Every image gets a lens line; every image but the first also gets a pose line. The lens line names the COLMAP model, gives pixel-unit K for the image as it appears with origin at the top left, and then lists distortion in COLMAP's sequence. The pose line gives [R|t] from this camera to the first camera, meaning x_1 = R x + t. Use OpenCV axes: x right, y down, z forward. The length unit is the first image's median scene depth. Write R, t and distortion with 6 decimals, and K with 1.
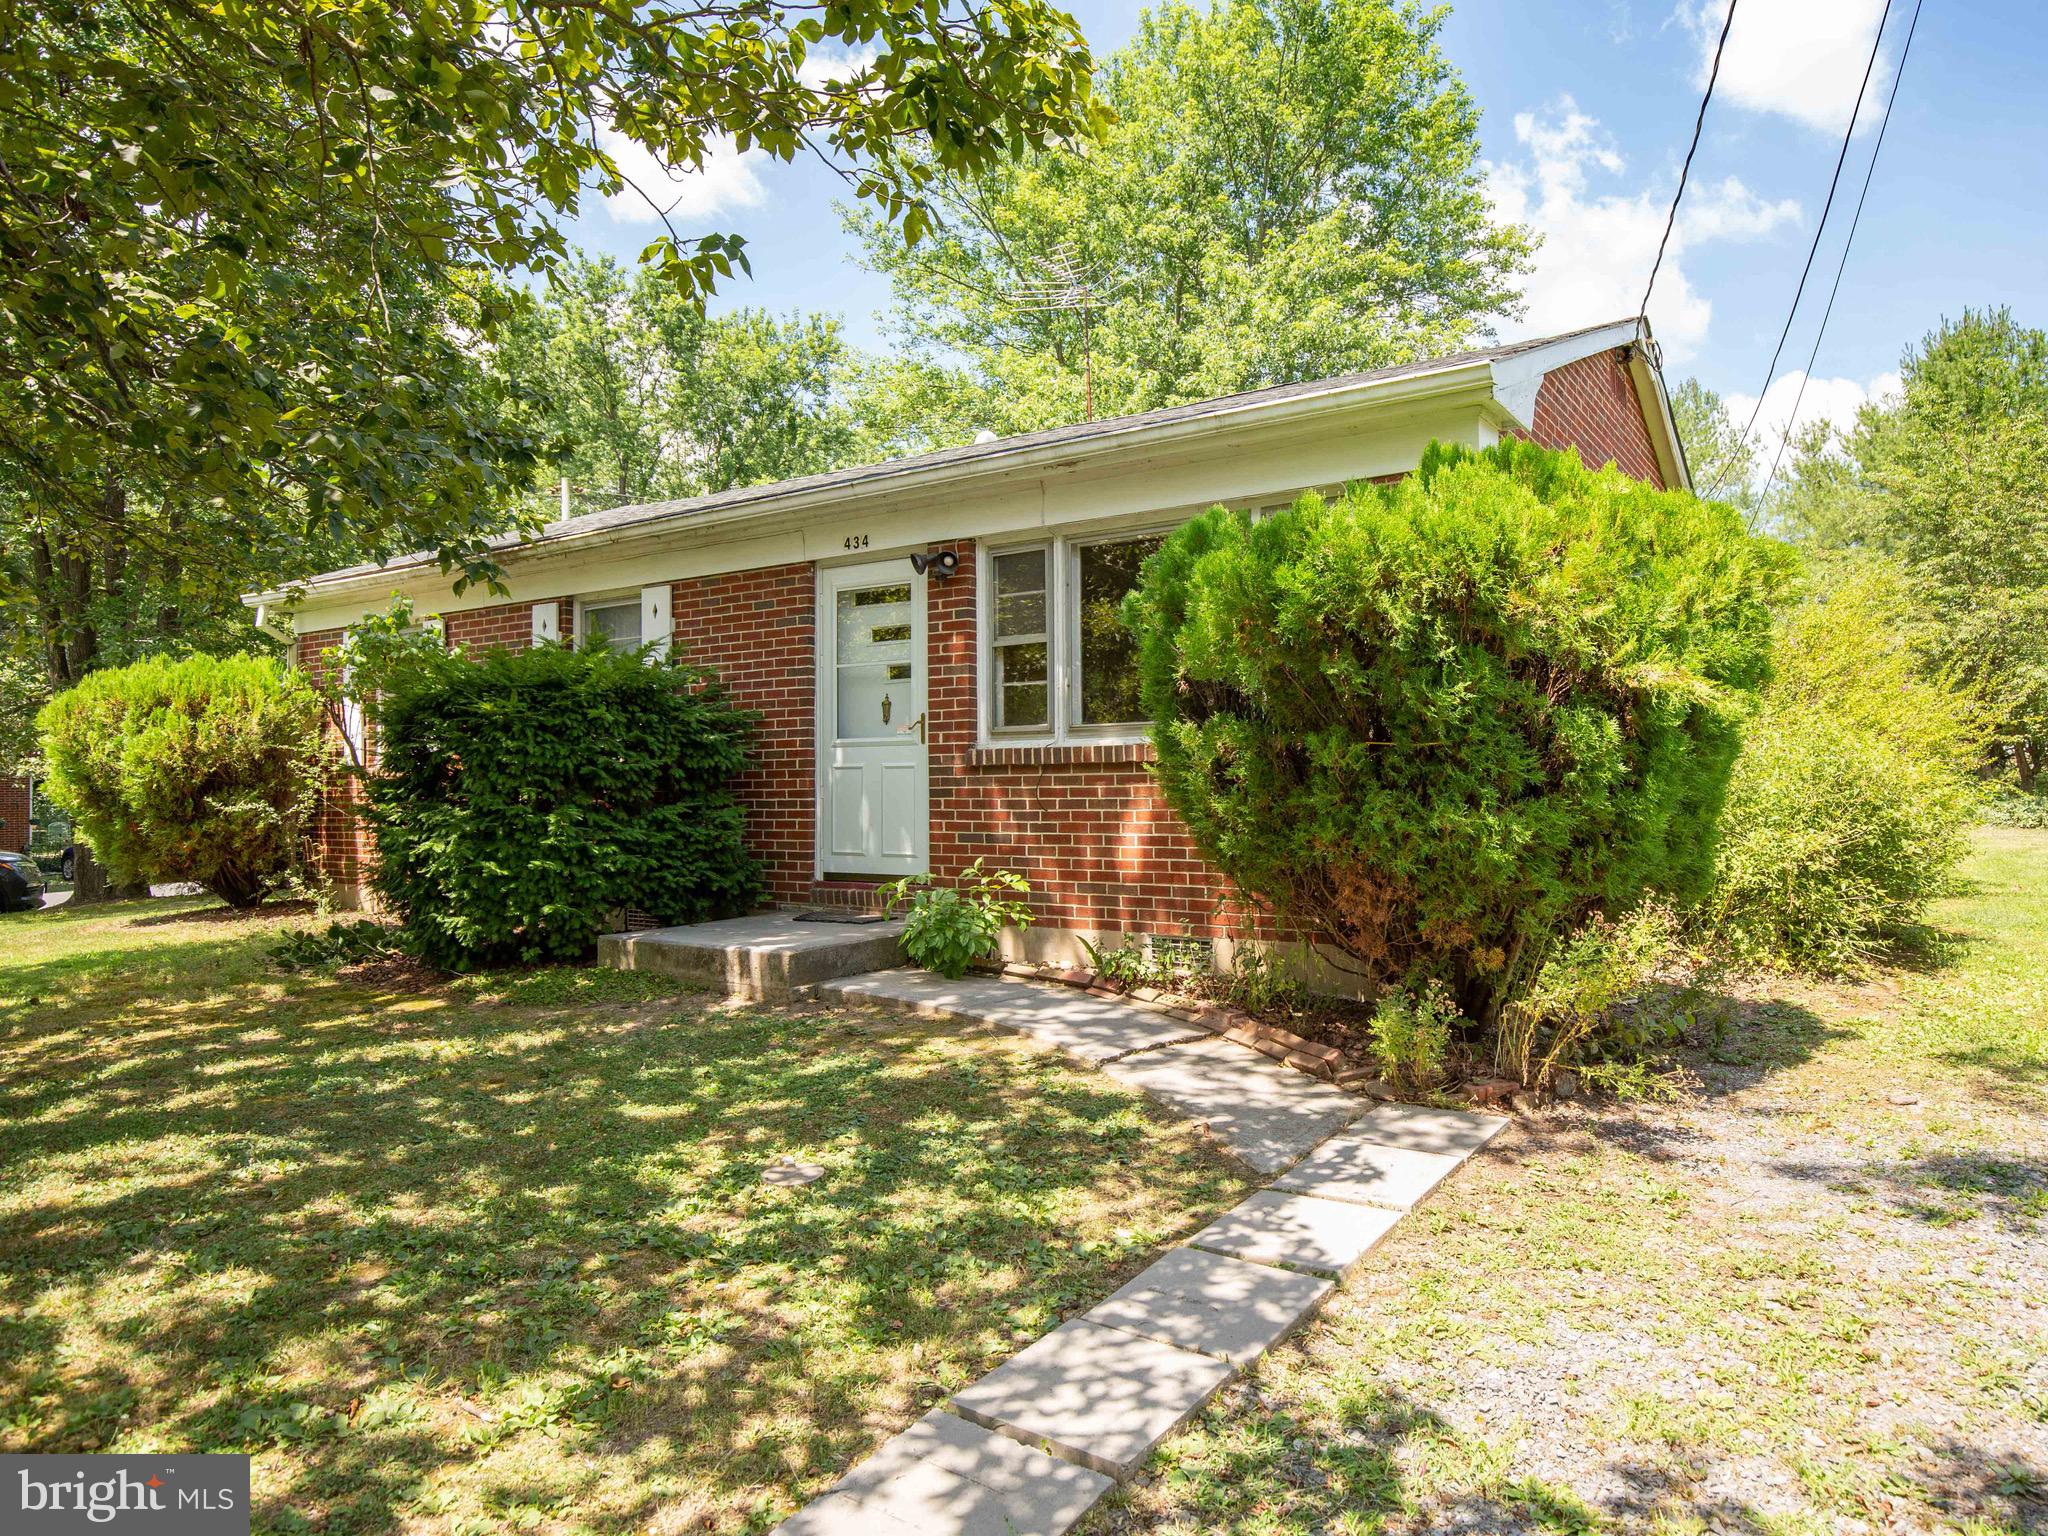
lens RADIAL K [[1485.9, 0, 1099.4], [0, 1485.9, 765.4], [0, 0, 1]] dist [-0.006988, 0.001165]
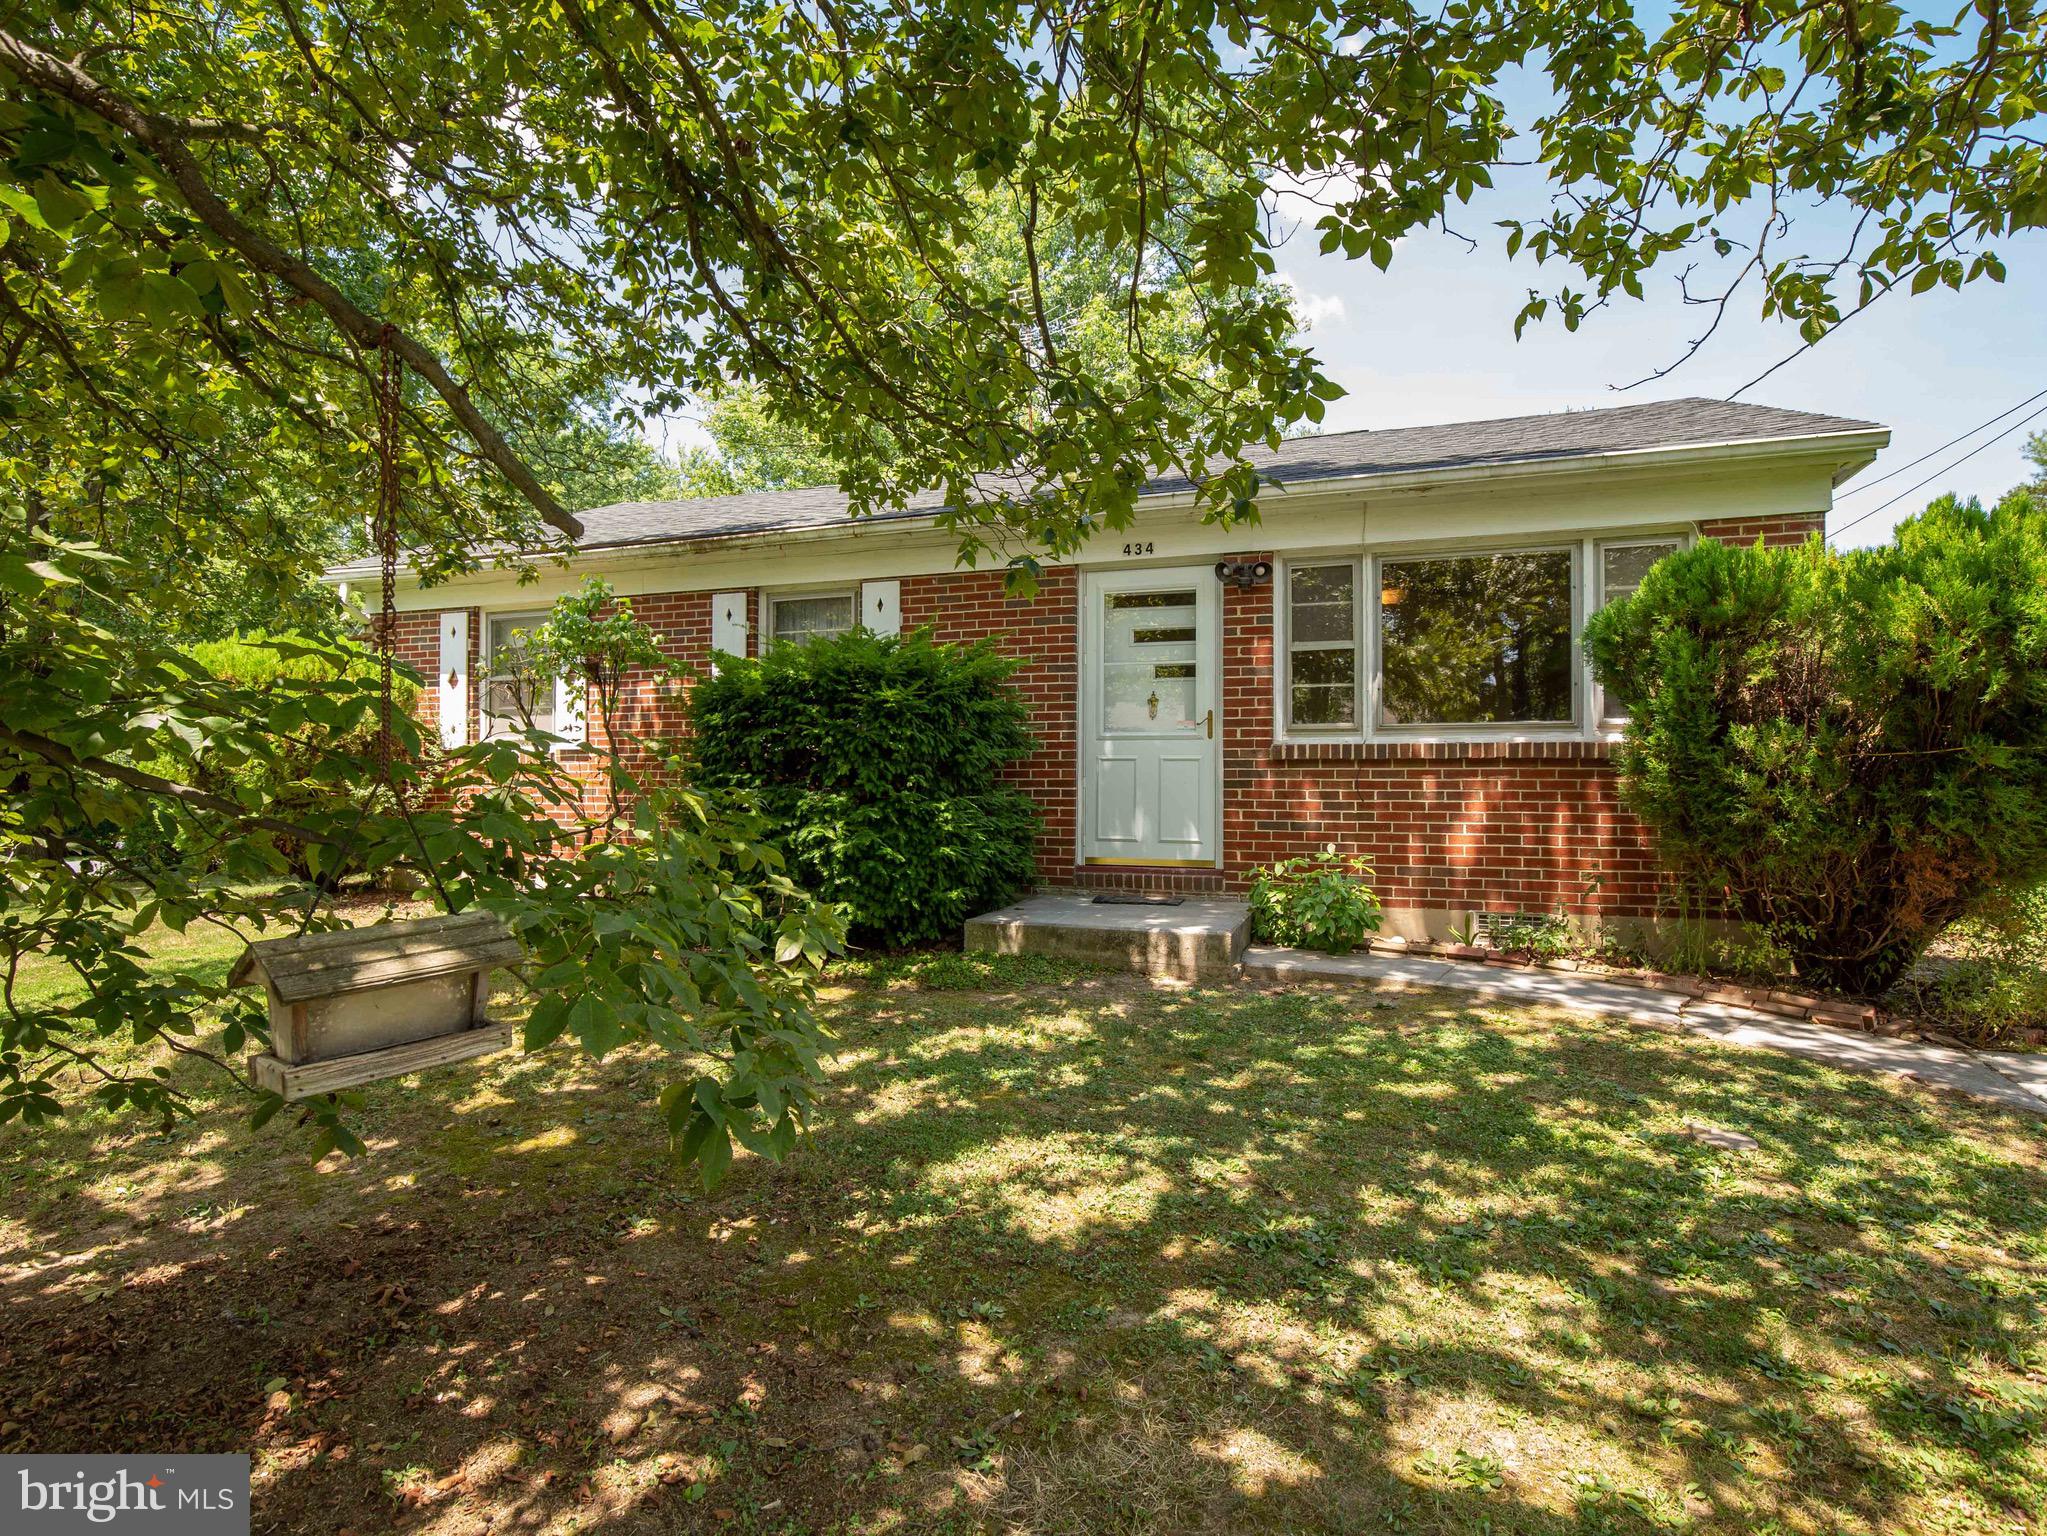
lens RADIAL K [[1298.8, 0, 1023.5], [0, 1298.8, 768.0], [0, 0, 1]] dist [-0.021268, -0.000674]
pose [[0.972777, 0.013513, 0.231349, -0.503558], [-0.014413, 0.999894, 0.002198, 0.007337], [-0.231295, -0.005472, 0.972868, 0.120379]]
